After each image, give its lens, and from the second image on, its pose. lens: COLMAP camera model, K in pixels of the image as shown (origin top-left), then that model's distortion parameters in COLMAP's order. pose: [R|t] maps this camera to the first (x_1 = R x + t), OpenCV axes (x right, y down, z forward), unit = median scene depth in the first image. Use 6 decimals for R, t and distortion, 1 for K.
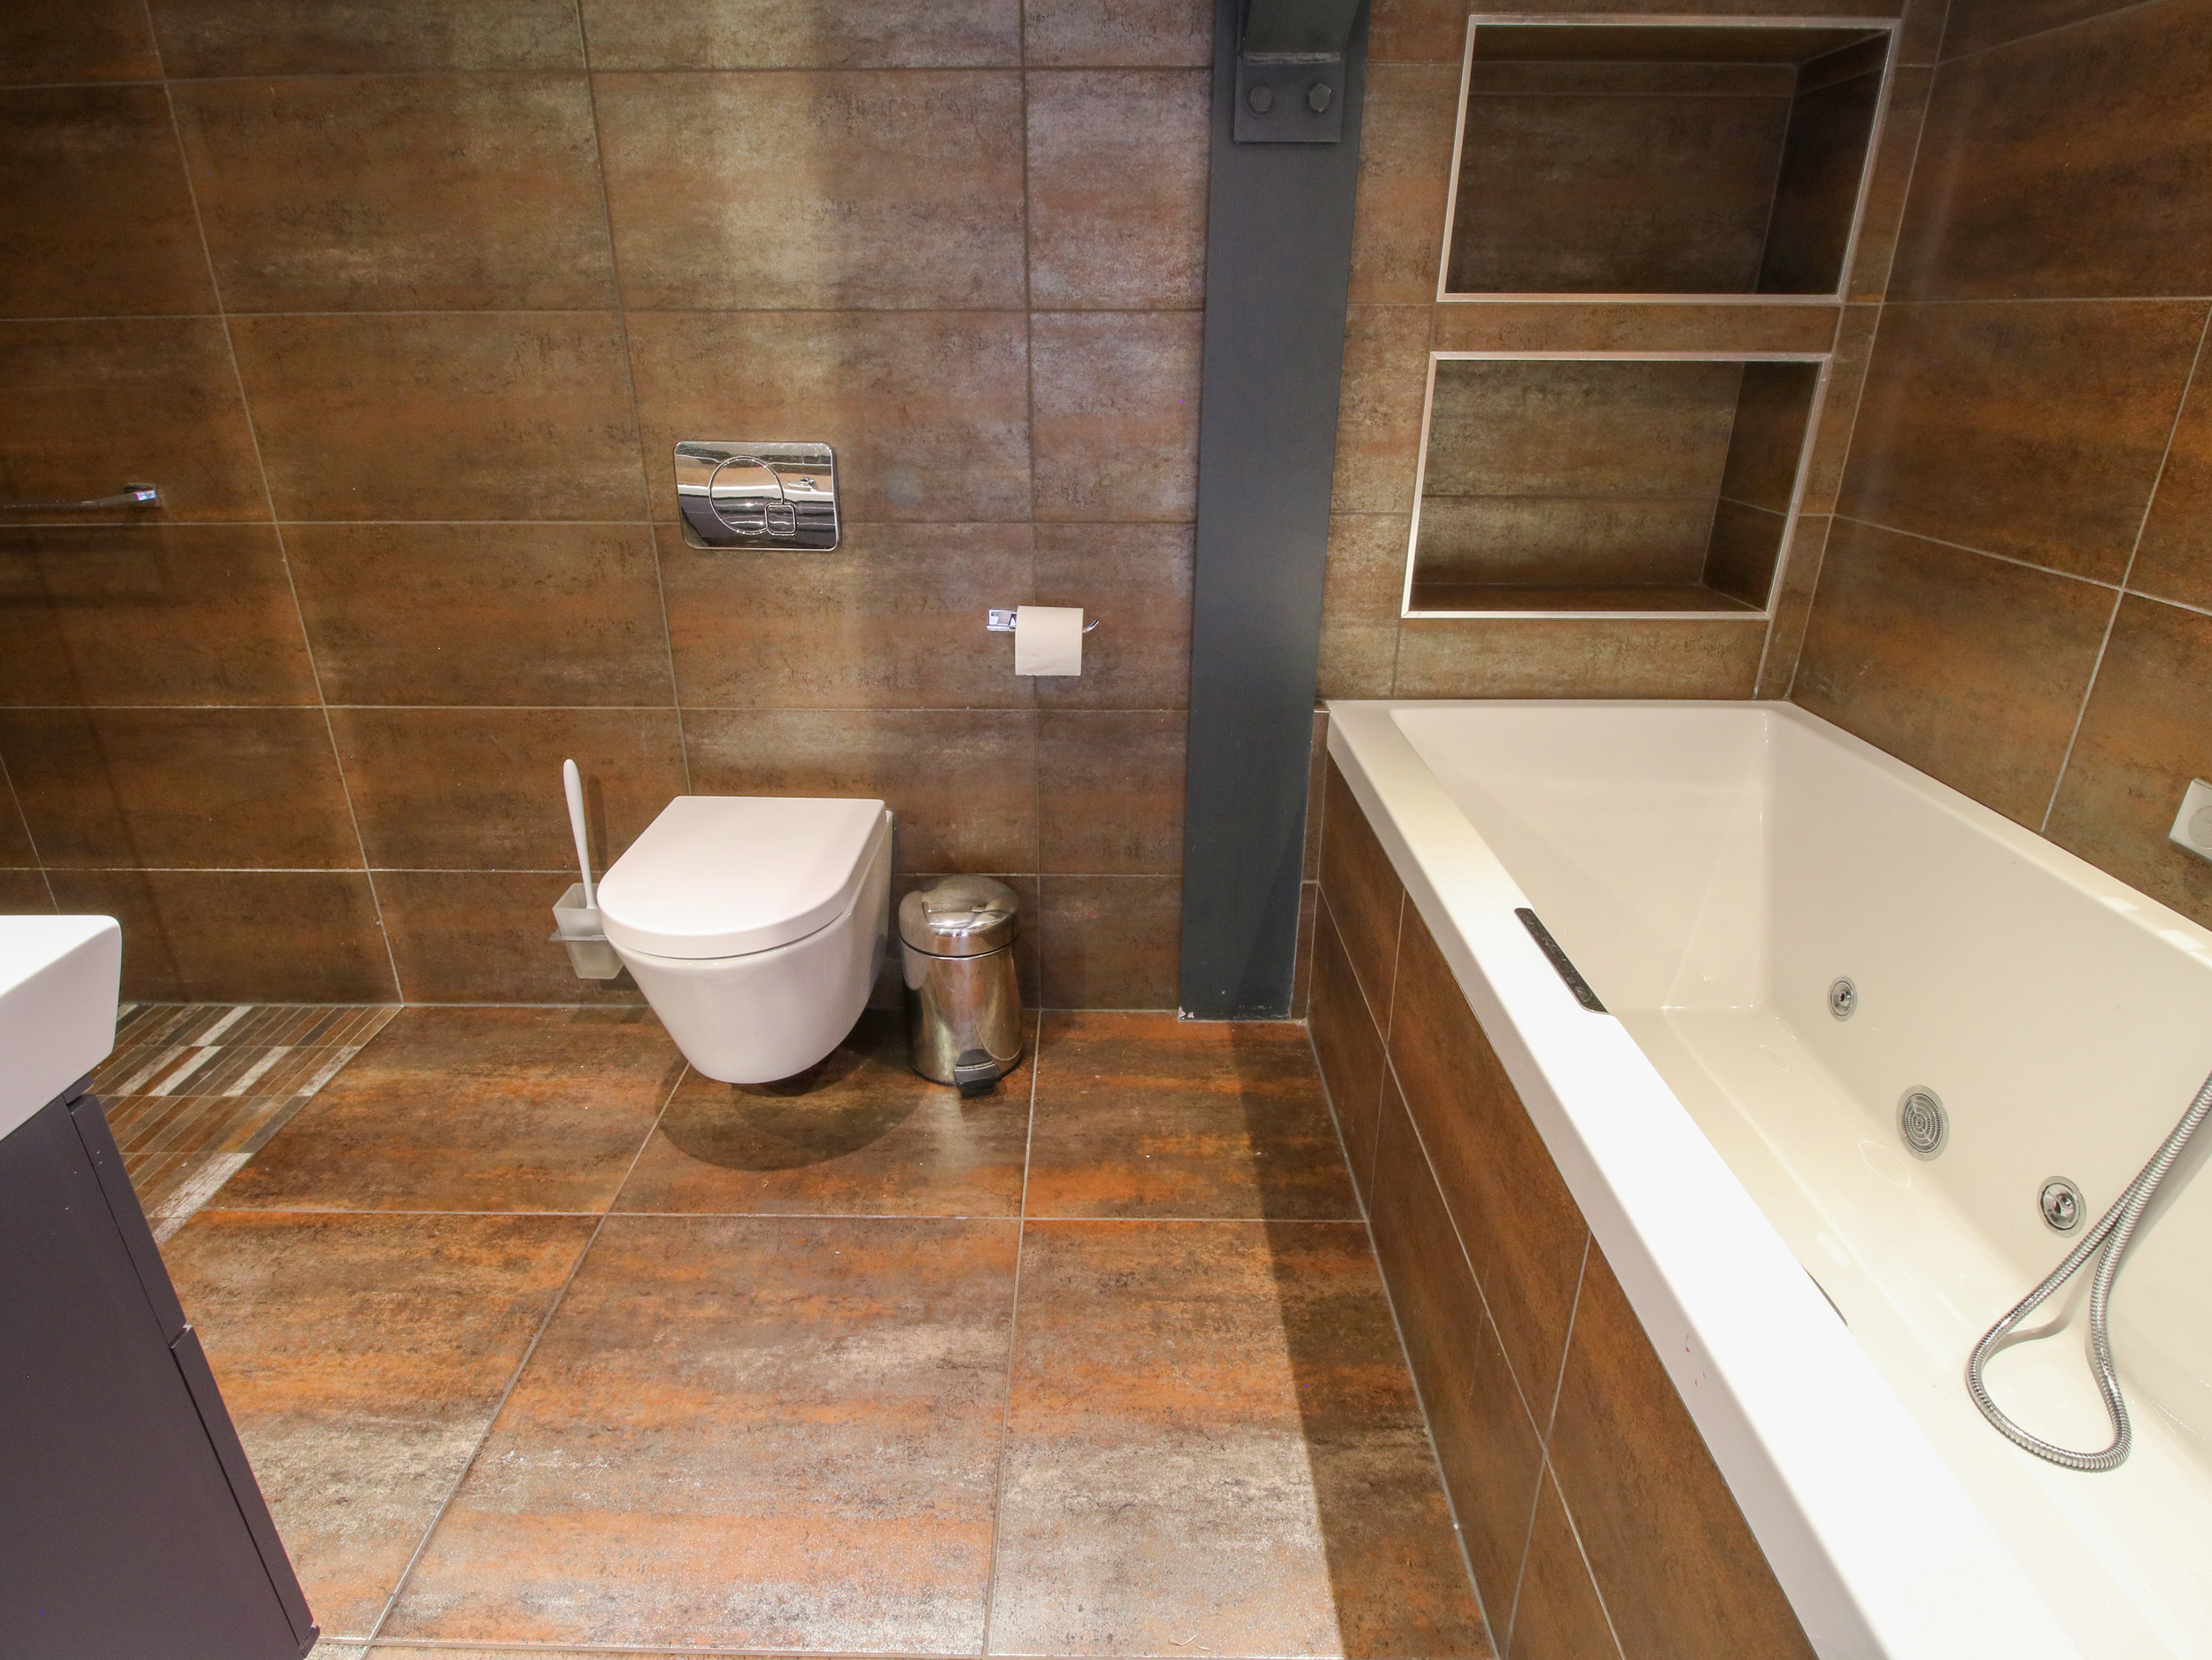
lens RADIAL K [[1175.0, 0, 1074.8], [0, 1175.0, 827.8], [0, 0, 1]] dist [0.004574, -0.016896]
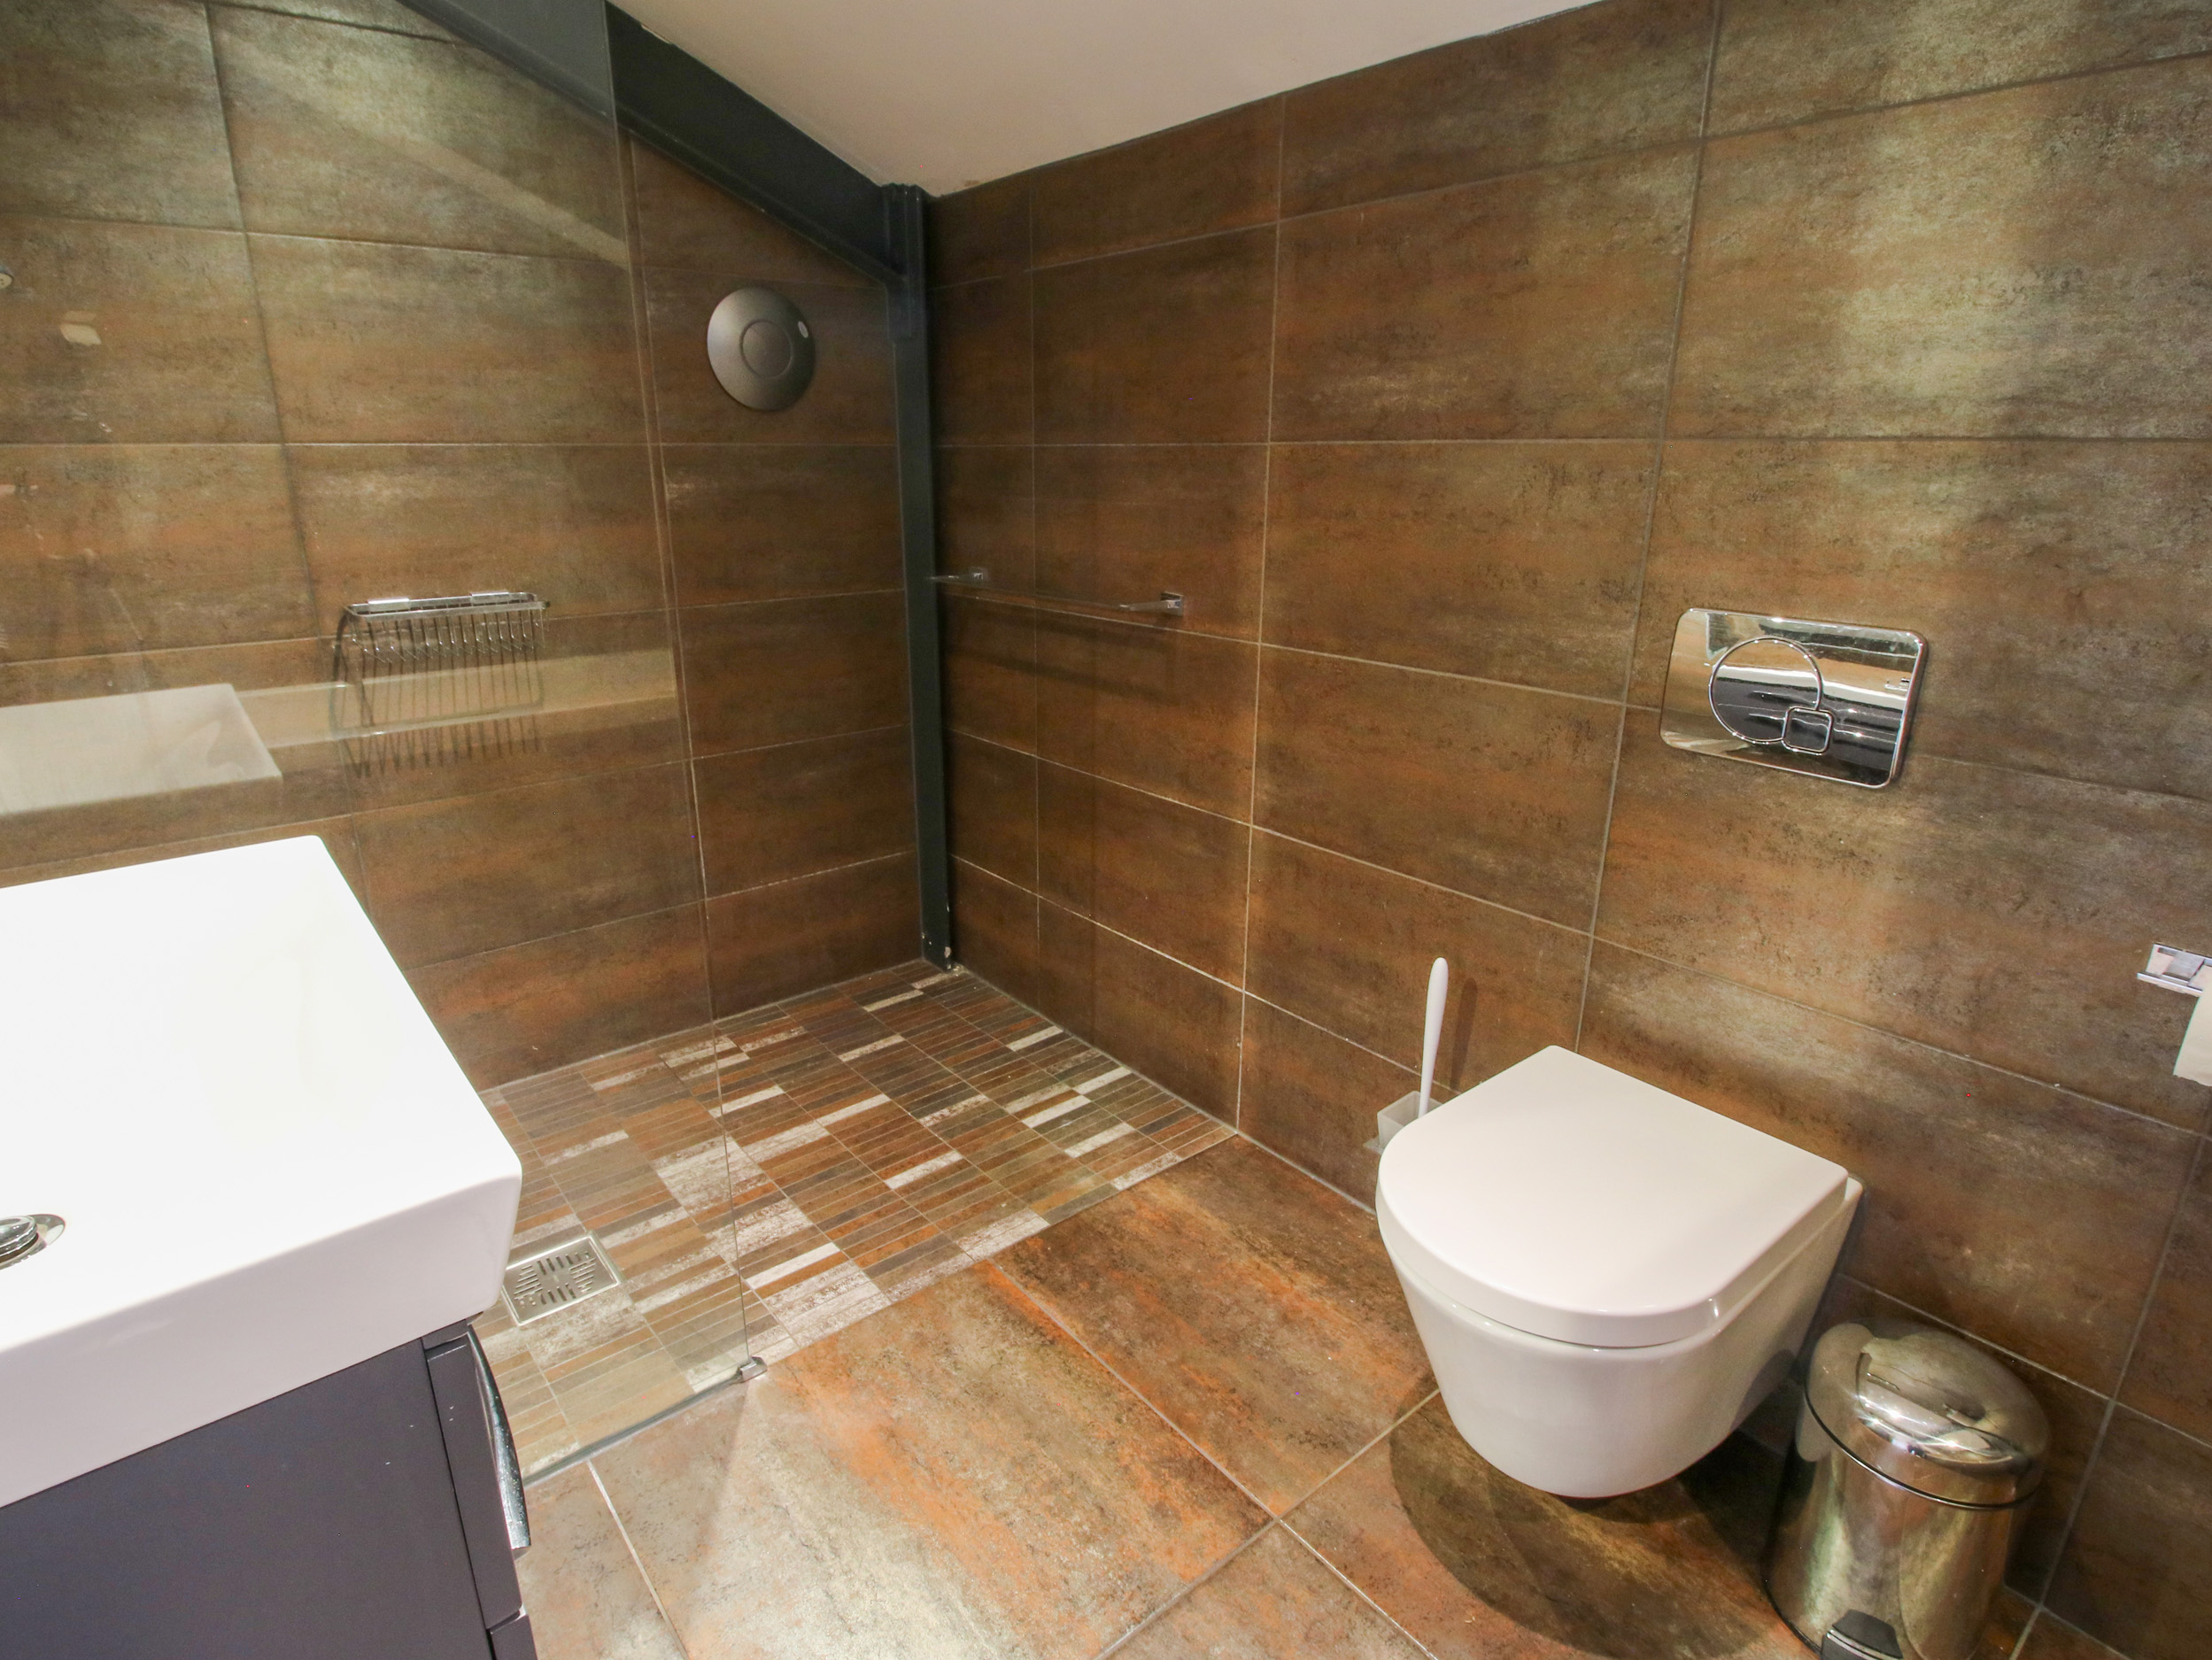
lens RADIAL K [[1175.0, 0, 1074.8], [0, 1175.0, 827.8], [0, 0, 1]] dist [0.004574, -0.016896]
pose [[0.640401, 0.234573, -0.731342, -0.008301], [-0.301714, 0.952503, 0.041312, -0.105002], [0.706297, 0.194200, 0.680758, 0.235191]]
